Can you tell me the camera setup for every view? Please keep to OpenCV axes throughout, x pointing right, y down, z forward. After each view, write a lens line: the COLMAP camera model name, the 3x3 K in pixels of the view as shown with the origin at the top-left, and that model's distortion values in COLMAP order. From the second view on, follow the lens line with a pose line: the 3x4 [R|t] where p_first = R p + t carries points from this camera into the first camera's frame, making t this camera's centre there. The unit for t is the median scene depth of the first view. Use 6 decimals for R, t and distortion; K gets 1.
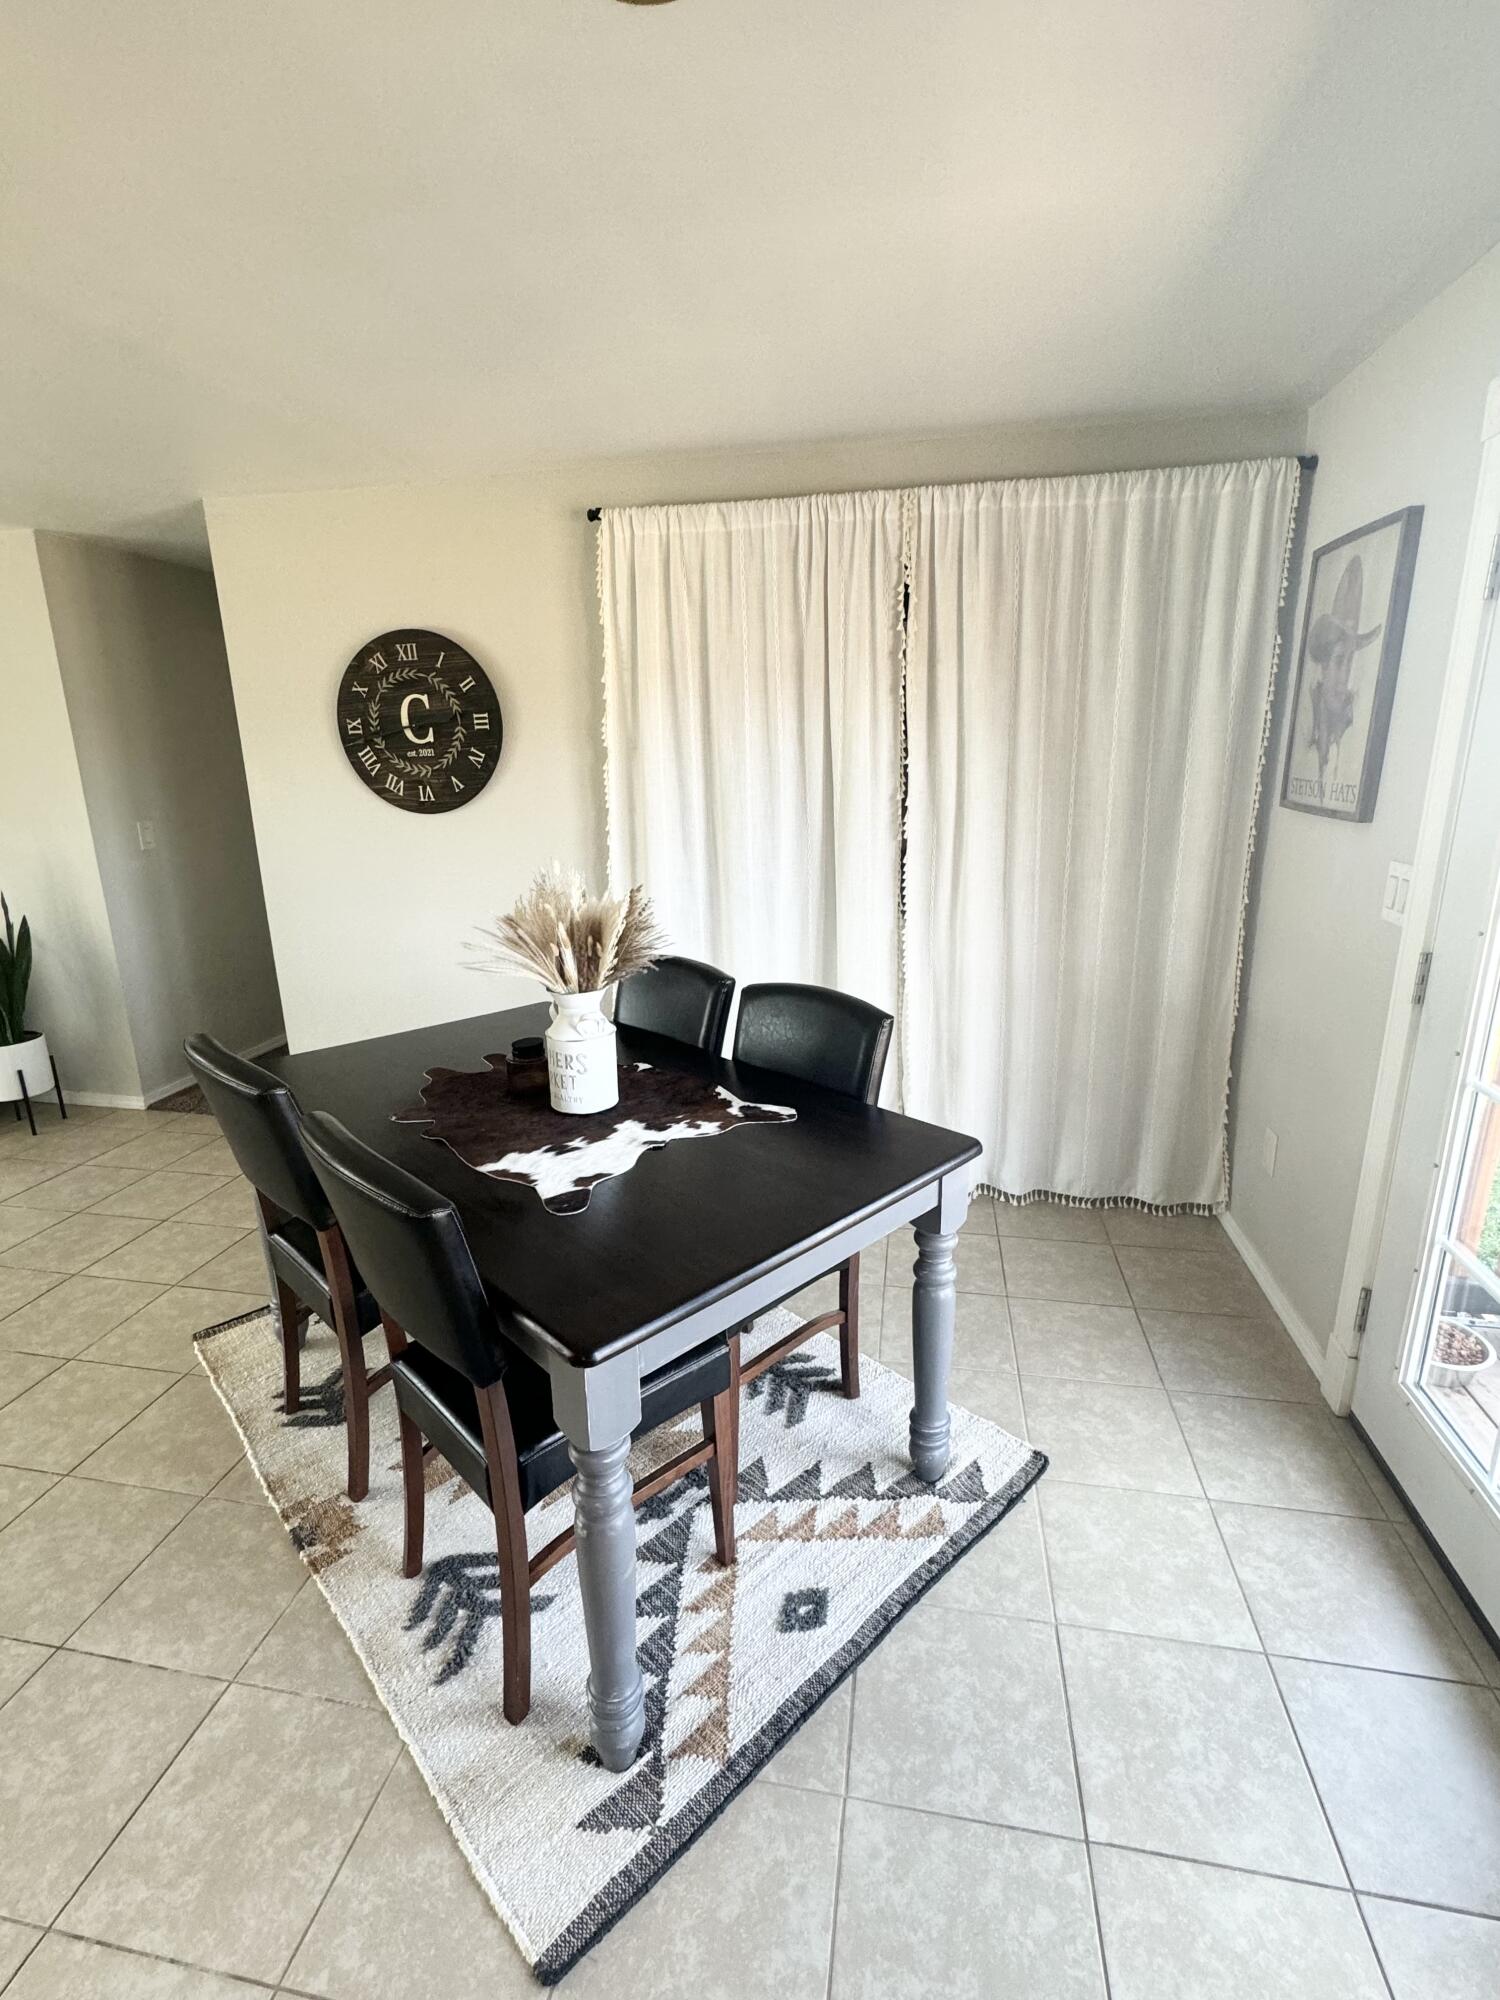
lens RADIAL K [[915.5, 0, 750.0], [0, 915.5, 1000.0], [0, 0, 1]] dist [-0.004208, 0.000268]
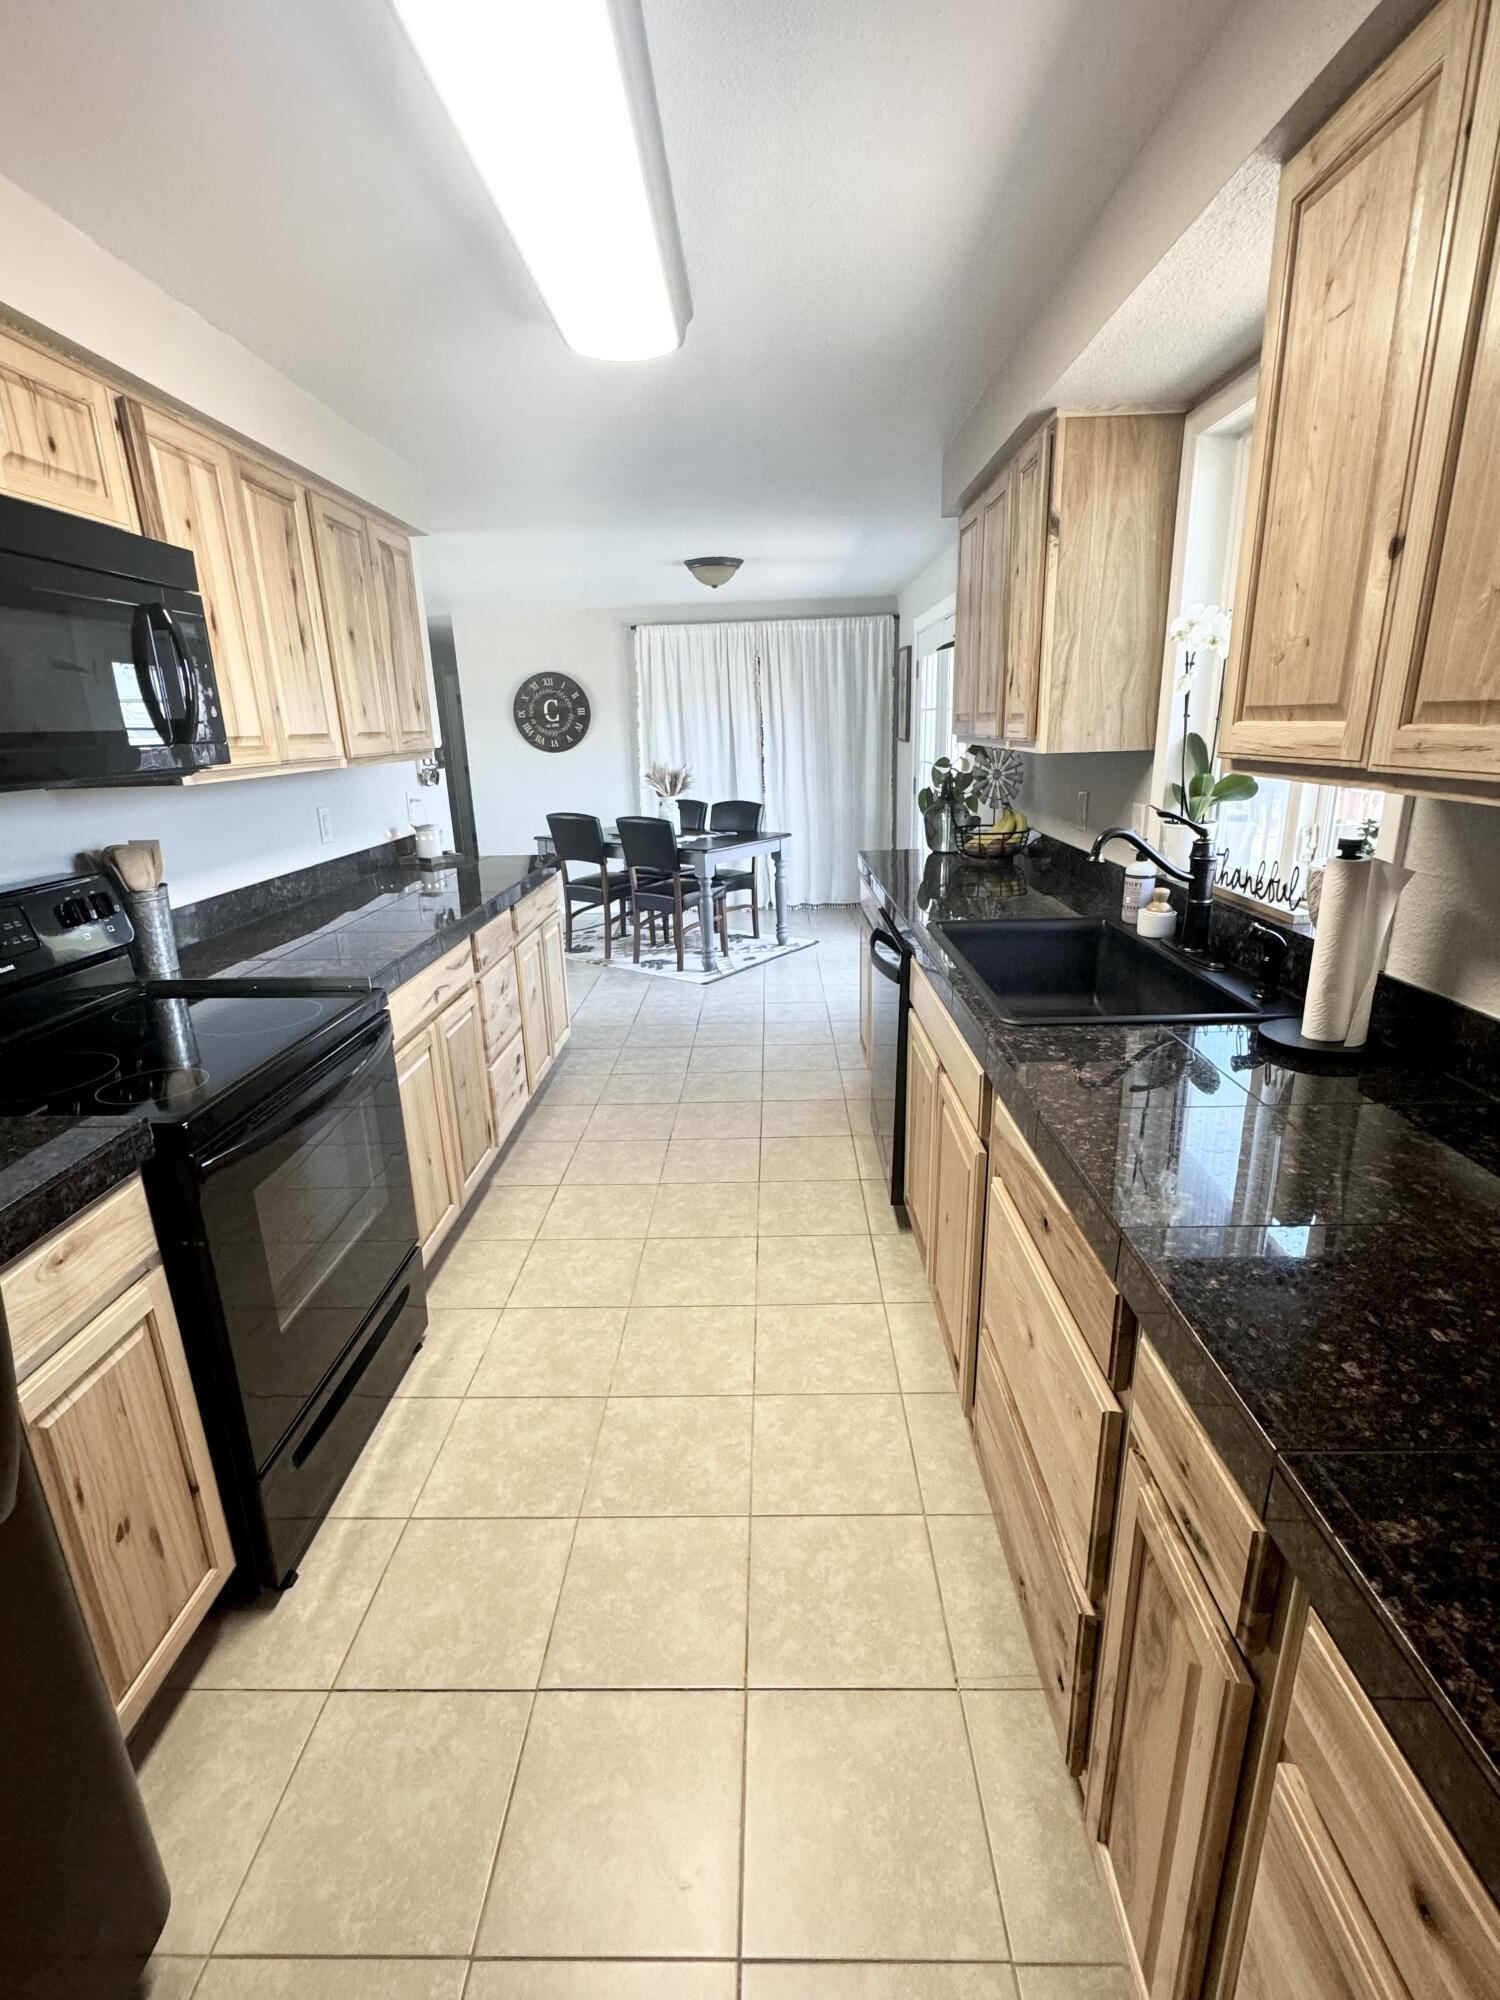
lens RADIAL K [[915.5, 0, 750.0], [0, 915.5, 1000.0], [0, 0, 1]] dist [-0.004208, 0.000268]
pose [[0.986490, -0.059821, 0.152506, -0.318551], [0.055850, 0.997982, 0.030196, 0.453056], [-0.154005, -0.021271, 0.987841, -1.638077]]
